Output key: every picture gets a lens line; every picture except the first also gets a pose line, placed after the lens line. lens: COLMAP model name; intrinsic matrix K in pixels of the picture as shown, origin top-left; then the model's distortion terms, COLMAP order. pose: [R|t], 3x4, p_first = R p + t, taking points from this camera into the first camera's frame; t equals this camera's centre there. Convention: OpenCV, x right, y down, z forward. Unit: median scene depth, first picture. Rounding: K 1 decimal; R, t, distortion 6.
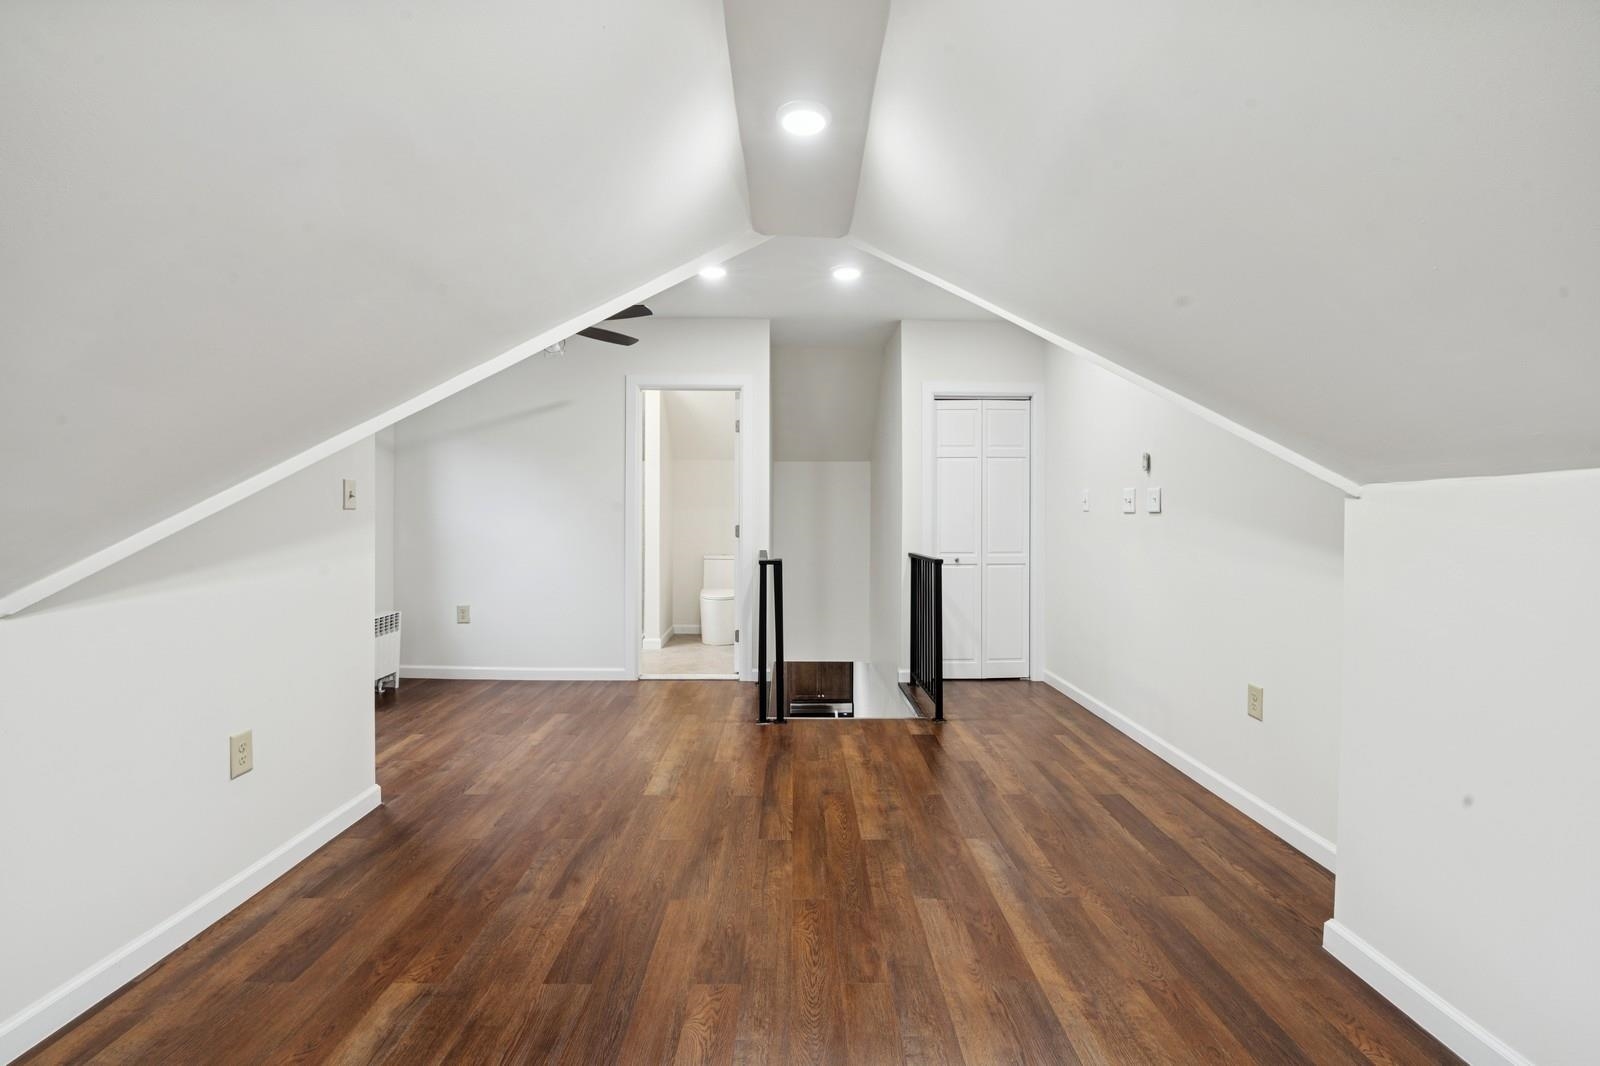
lens RADIAL K [[739.4, 0, 798.1], [0, 739.4, 525.7], [0, 0, 1]] dist [0.006650, -0.000435]
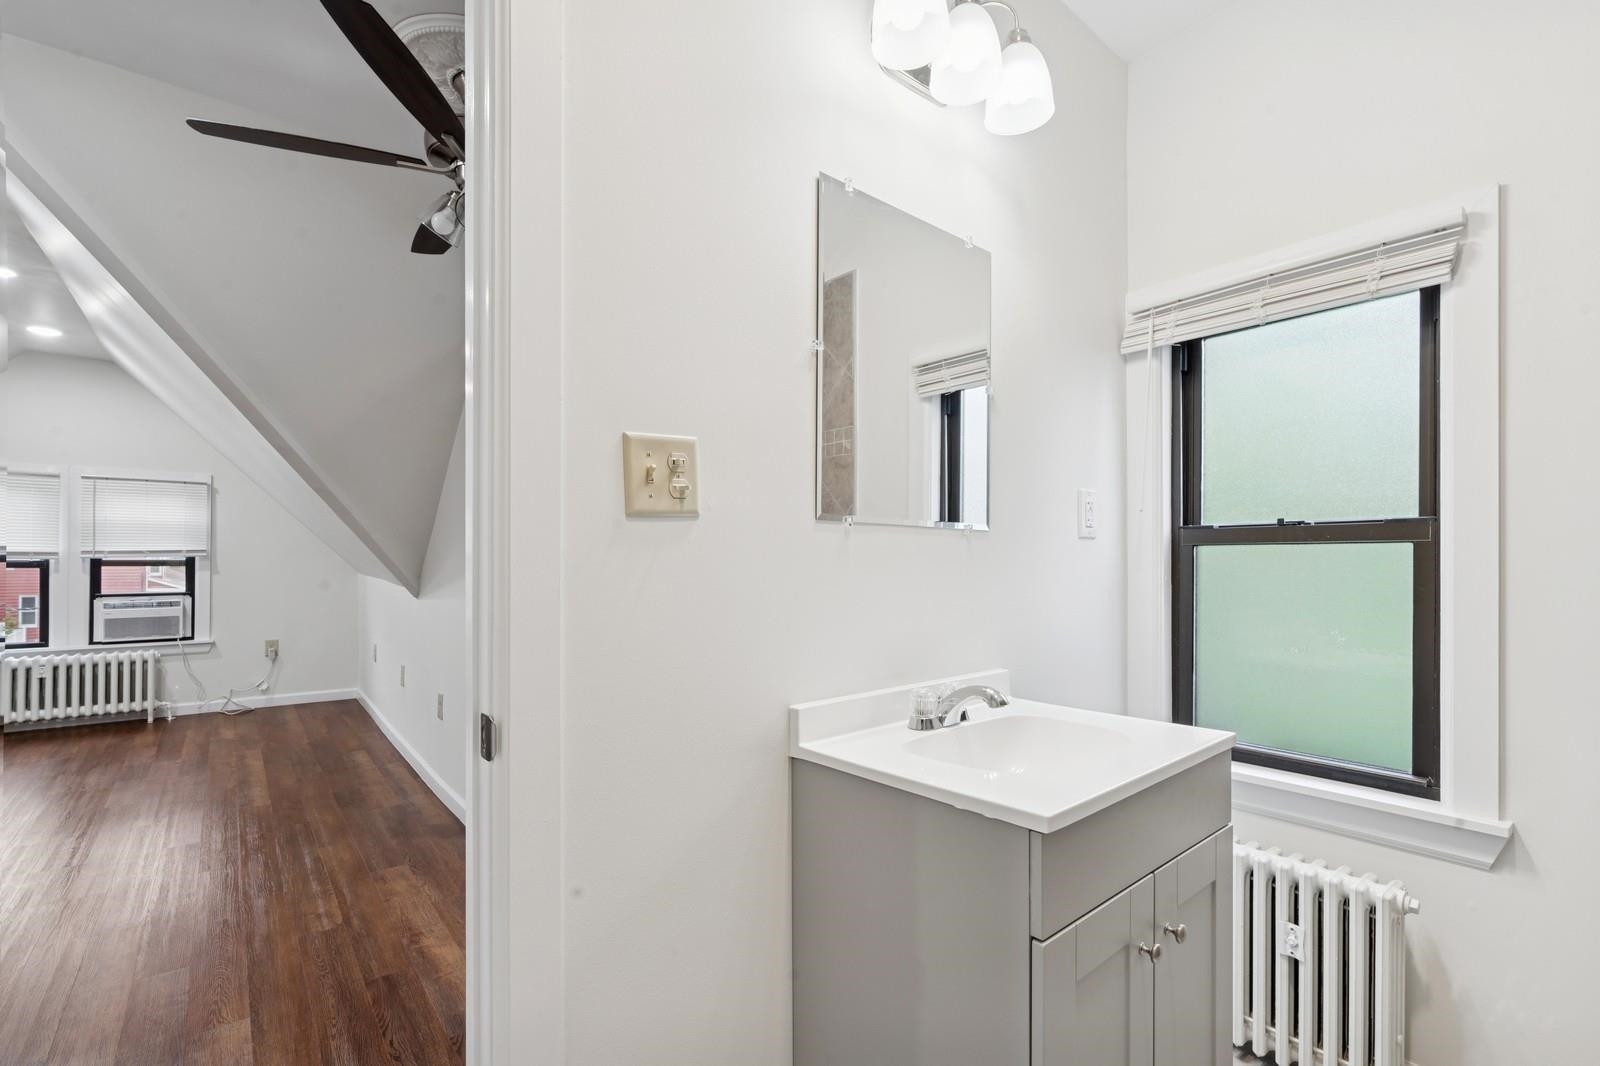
lens RADIAL K [[739.4, 0, 796.9], [0, 739.4, 554.7], [0, 0, 1]] dist [0.006650, -0.000435]
pose [[-0.794459, -0.007578, -0.607270, -0.464348], [-0.011478, 0.999931, 0.002538, -0.049719], [0.607209, 0.008987, -0.794491, 3.409703]]
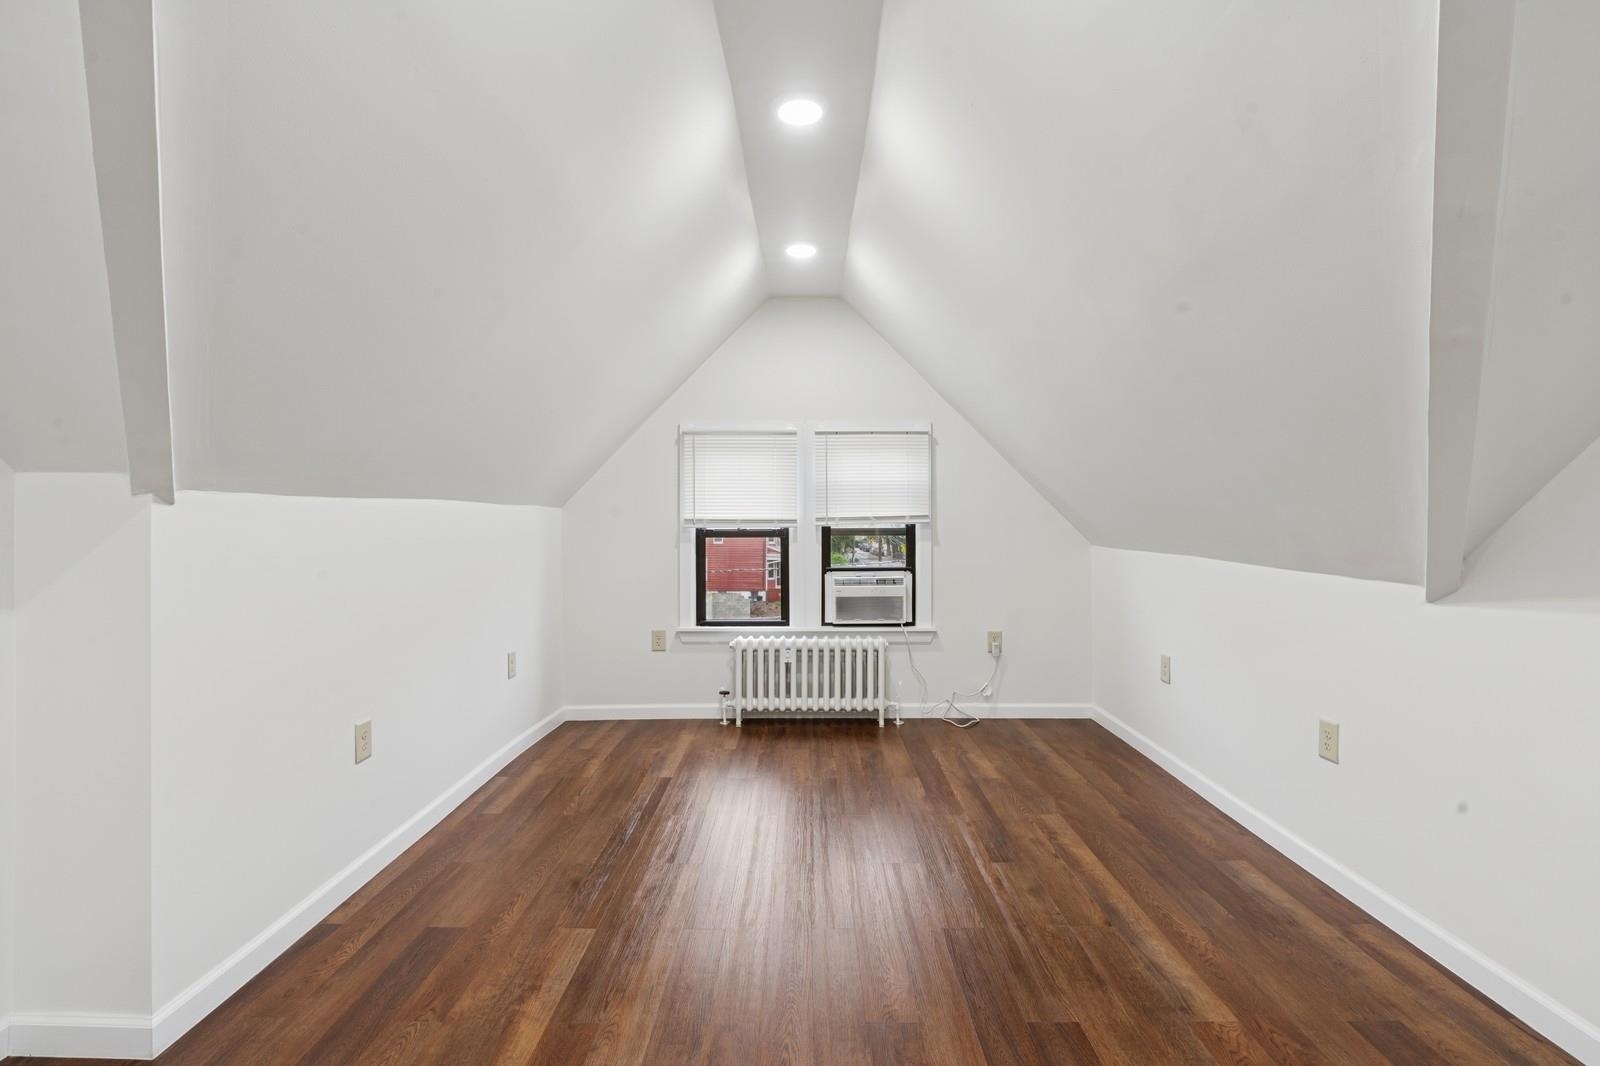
lens RADIAL K [[739.4, 0, 804.3], [0, 739.4, 535.3], [0, 0, 1]] dist [0.006650, -0.000435]
pose [[-0.999975, 0.000119, 0.007140, -0.004646], [0.000258, 0.999811, 0.019429, -0.016066], [-0.007136, 0.019430, -0.999786, 1.970077]]
